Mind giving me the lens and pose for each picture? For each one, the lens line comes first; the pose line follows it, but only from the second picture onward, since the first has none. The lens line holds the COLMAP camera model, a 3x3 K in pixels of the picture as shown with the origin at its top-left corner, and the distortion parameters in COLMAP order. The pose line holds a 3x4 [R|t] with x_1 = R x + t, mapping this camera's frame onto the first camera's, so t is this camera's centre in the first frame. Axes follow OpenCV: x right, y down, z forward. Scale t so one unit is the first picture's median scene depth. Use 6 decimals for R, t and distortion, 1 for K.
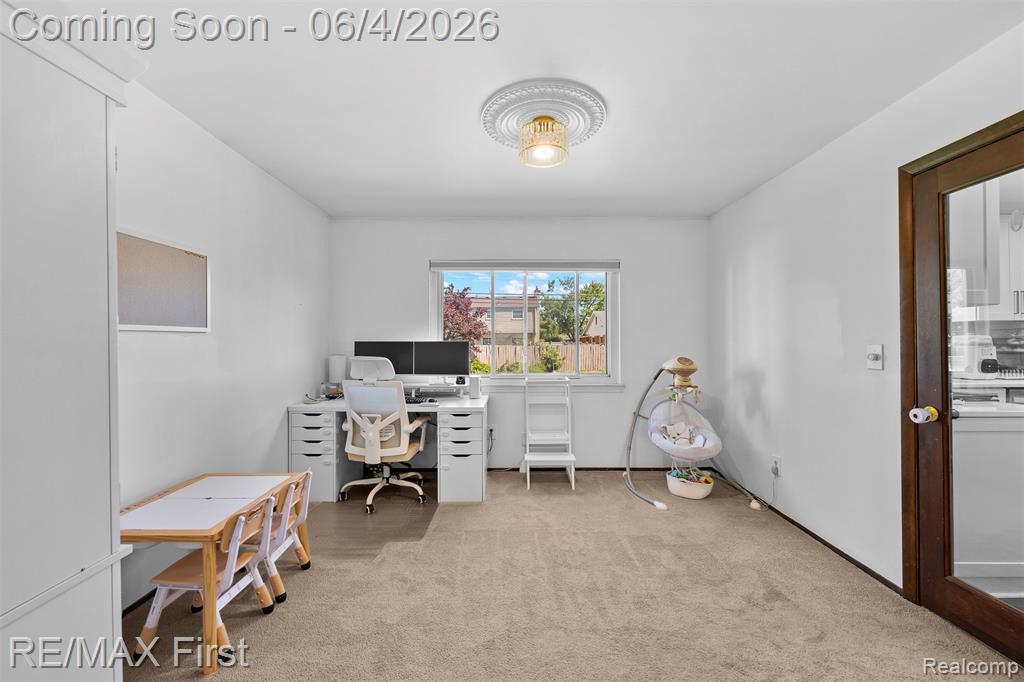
lens RADIAL K [[408.2, 0, 511.0], [0, 408.2, 343.9], [0, 0, 1]] dist [0.000613, 0.000000]
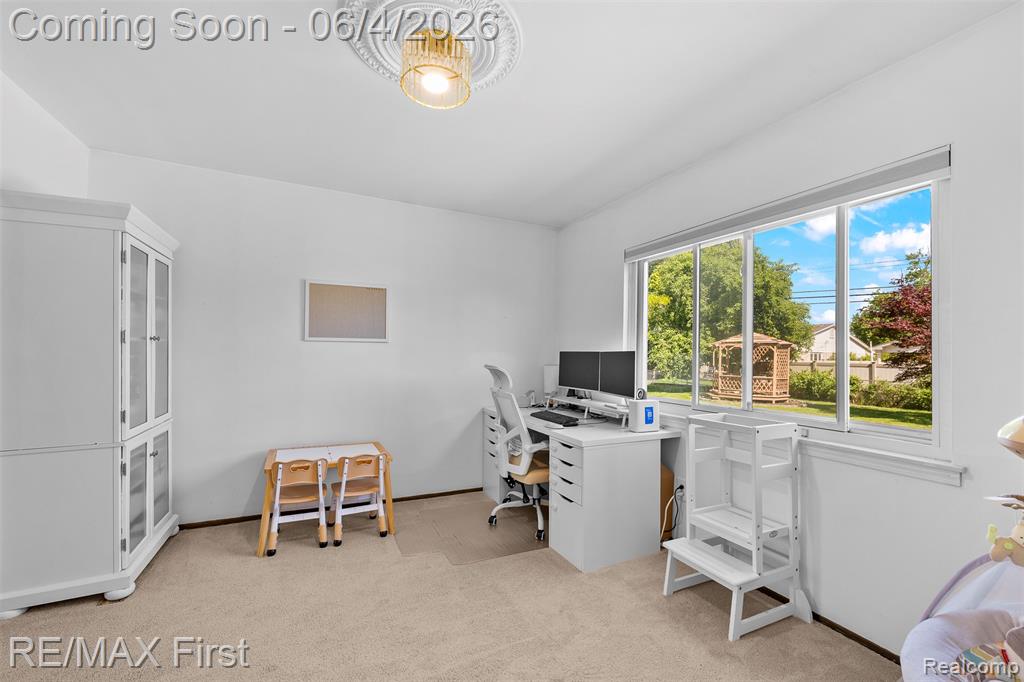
lens RADIAL K [[419.8, 0, 512.2], [0, 419.8, 354.5], [0, 0, 1]] dist [0.001241, -0.000138]
pose [[0.428395, 0.009407, -0.903543, 0.554465], [-0.016035, 0.999867, 0.002807, 0.000248], [0.903449, 0.013286, 0.428489, 0.568871]]
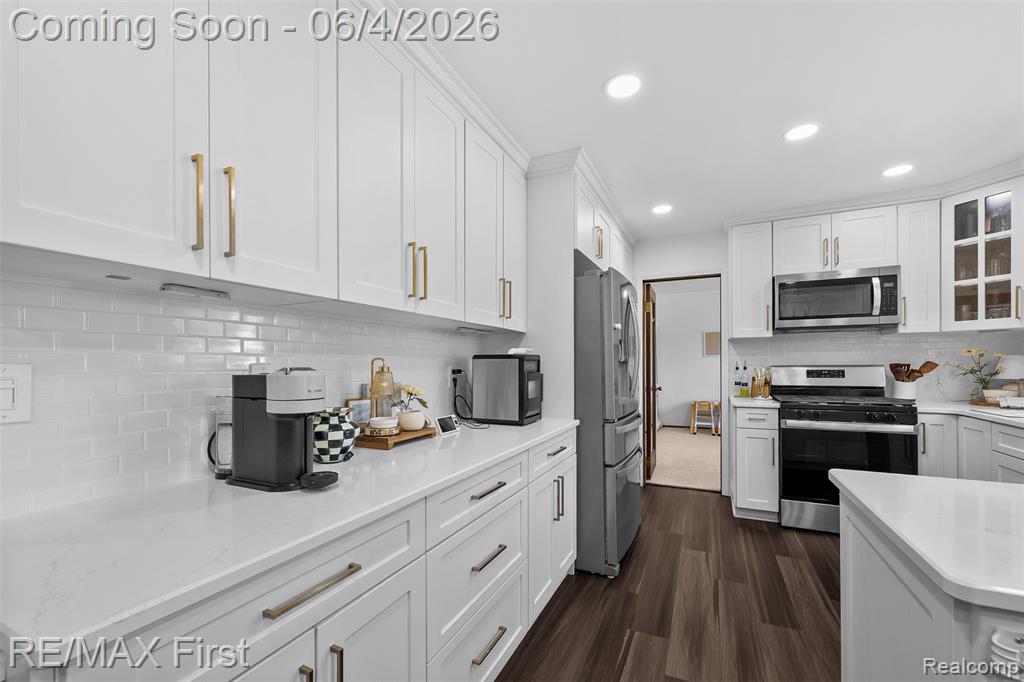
lens RADIAL K [[414.0, 0, 514.1], [0, 414.0, 366.4], [0, 0, 1]] dist [-0.000644, -0.000122]
pose [[-0.425704, 0.014574, -0.904745, 2.034958], [0.015072, 0.999846, 0.009014, -0.006526], [0.904737, -0.009799, -0.425858, 0.573868]]
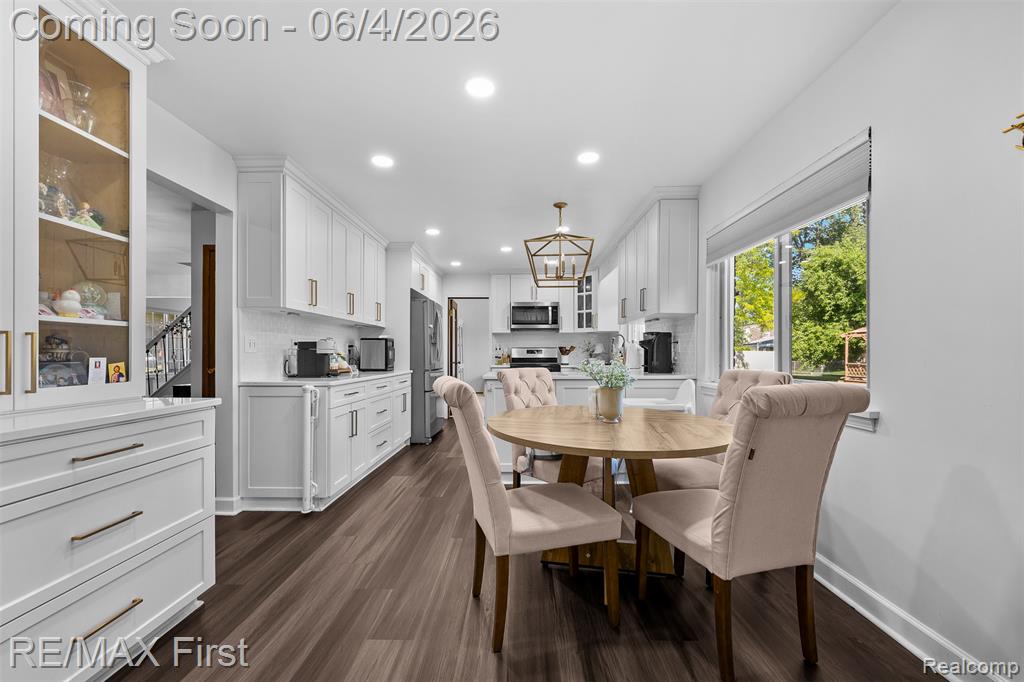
lens RADIAL K [[407.0, 0, 512.5], [0, 407.0, 351.5], [0, 0, 1]] dist [0.000385, -0.000005]
pose [[-0.018549, 0.001526, -0.999827, 2.869992], [0.008085, 0.999966, 0.001376, 0.029702], [0.999795, -0.008058, -0.018560, 0.774976]]
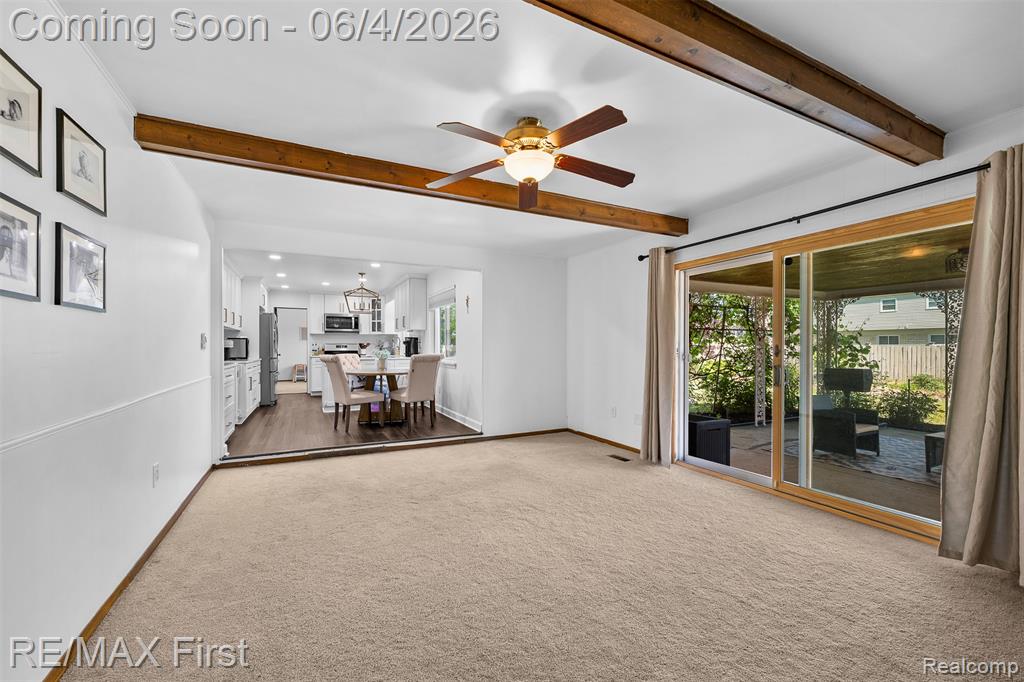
lens RADIAL K [[408.2, 0, 511.0], [0, 408.2, 343.9], [0, 0, 1]] dist [0.000613, 0.000000]
pose [[0.449972, -0.004396, -0.893032, 4.208204], [0.007771, 0.999969, -0.001007, 0.027016], [0.893009, -0.006486, 0.449992, 0.593406]]
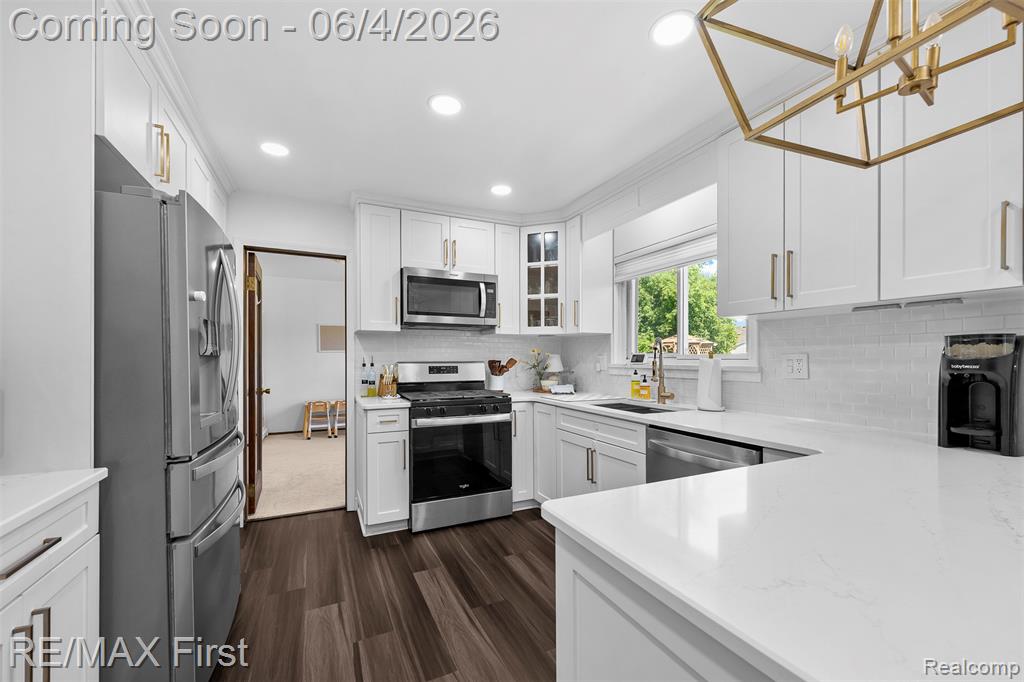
lens RADIAL K [[414.4, 0, 514.3], [0, 414.4, 360.1], [0, 0, 1]] dist [-0.001364, -0.000169]
pose [[0.431537, 0.010163, -0.902038, 1.810835], [0.003027, 0.999915, 0.012714, -0.005489], [0.902090, -0.008217, 0.431469, 0.536267]]
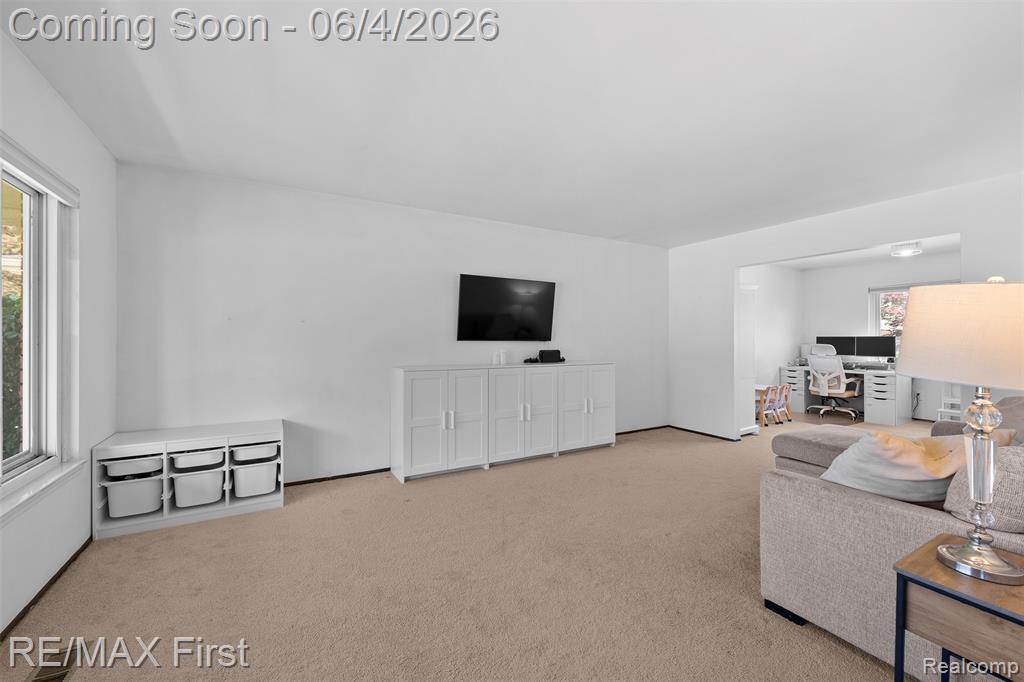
lens RADIAL K [[408.2, 0, 511.0], [0, 408.2, 343.9], [0, 0, 1]] dist [0.000613, 0.000000]
pose [[0.493687, 0.005482, -0.869623, 0.661434], [0.005217, 0.999943, 0.009265, 0.000801], [0.869624, -0.009111, 0.493630, -1.366626]]
